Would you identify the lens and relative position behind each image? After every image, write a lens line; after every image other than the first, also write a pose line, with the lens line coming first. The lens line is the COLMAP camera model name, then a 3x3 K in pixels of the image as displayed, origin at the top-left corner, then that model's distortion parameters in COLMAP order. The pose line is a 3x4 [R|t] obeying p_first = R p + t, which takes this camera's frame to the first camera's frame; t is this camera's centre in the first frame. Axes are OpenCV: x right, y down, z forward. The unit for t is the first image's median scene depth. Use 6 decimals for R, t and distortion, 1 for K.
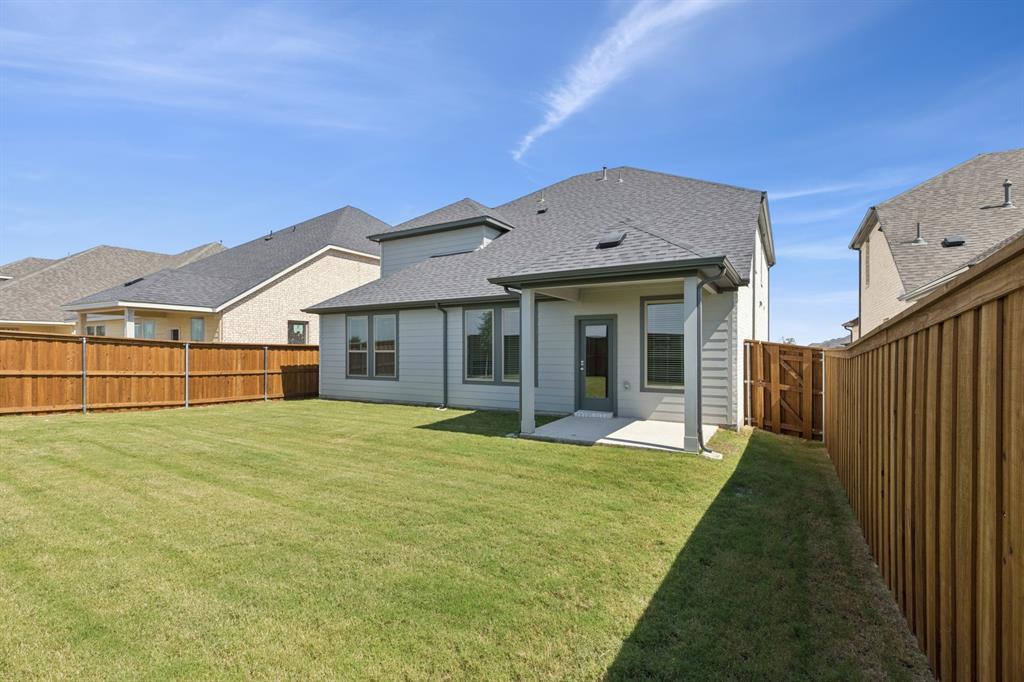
lens RADIAL K [[467.8, 0, 513.5], [0, 467.8, 345.4], [0, 0, 1]] dist [0.002605, 0.001434]
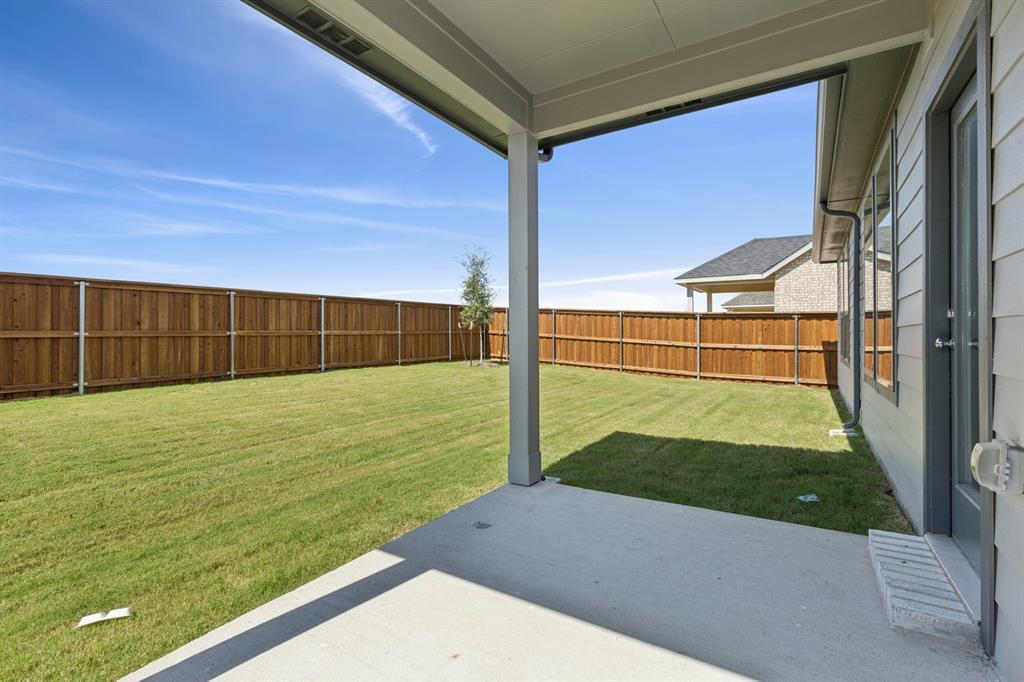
lens RADIAL K [[467.8, 0, 515.2], [0, 467.8, 335.5], [0, 0, 1]] dist [0.002605, 0.001434]
pose [[-0.038134, 0.005818, -0.999256, 0.293382], [0.008781, 0.999946, 0.005486, 0.031196], [0.999234, -0.008565, -0.038183, 0.650740]]
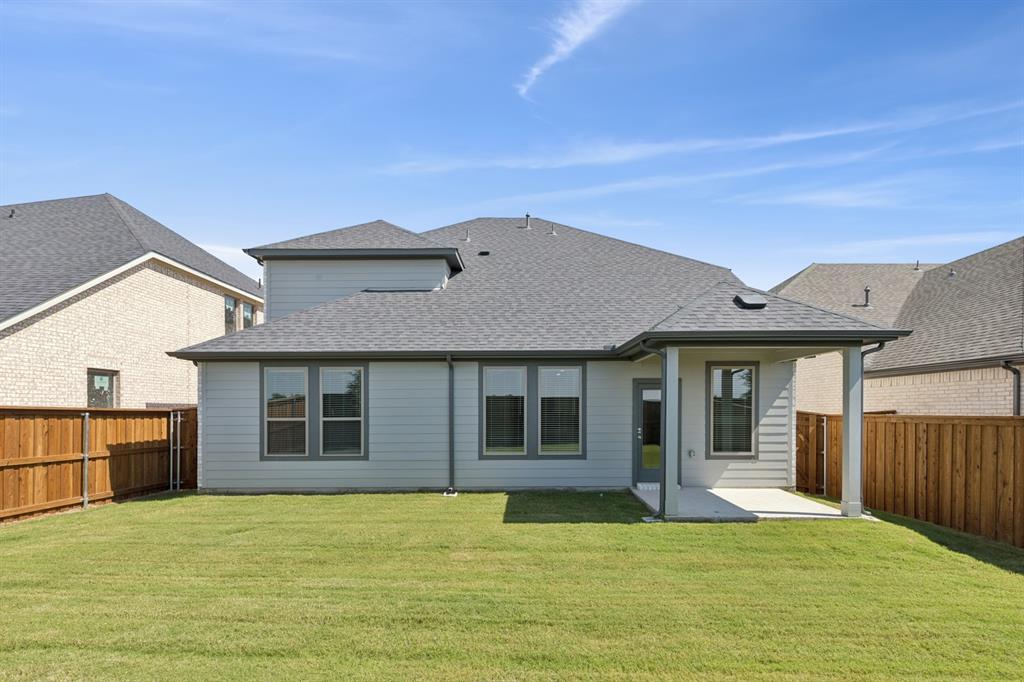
lens RADIAL K [[494.5, 0, 516.9], [0, 494.5, 411.4], [0, 0, 1]] dist [0.007997, -0.000523]
pose [[0.864612, -0.001996, 0.502435, -0.431256], [-0.002317, 0.999966, 0.007960, -0.005602], [-0.502434, -0.008046, 0.864578, 0.231287]]
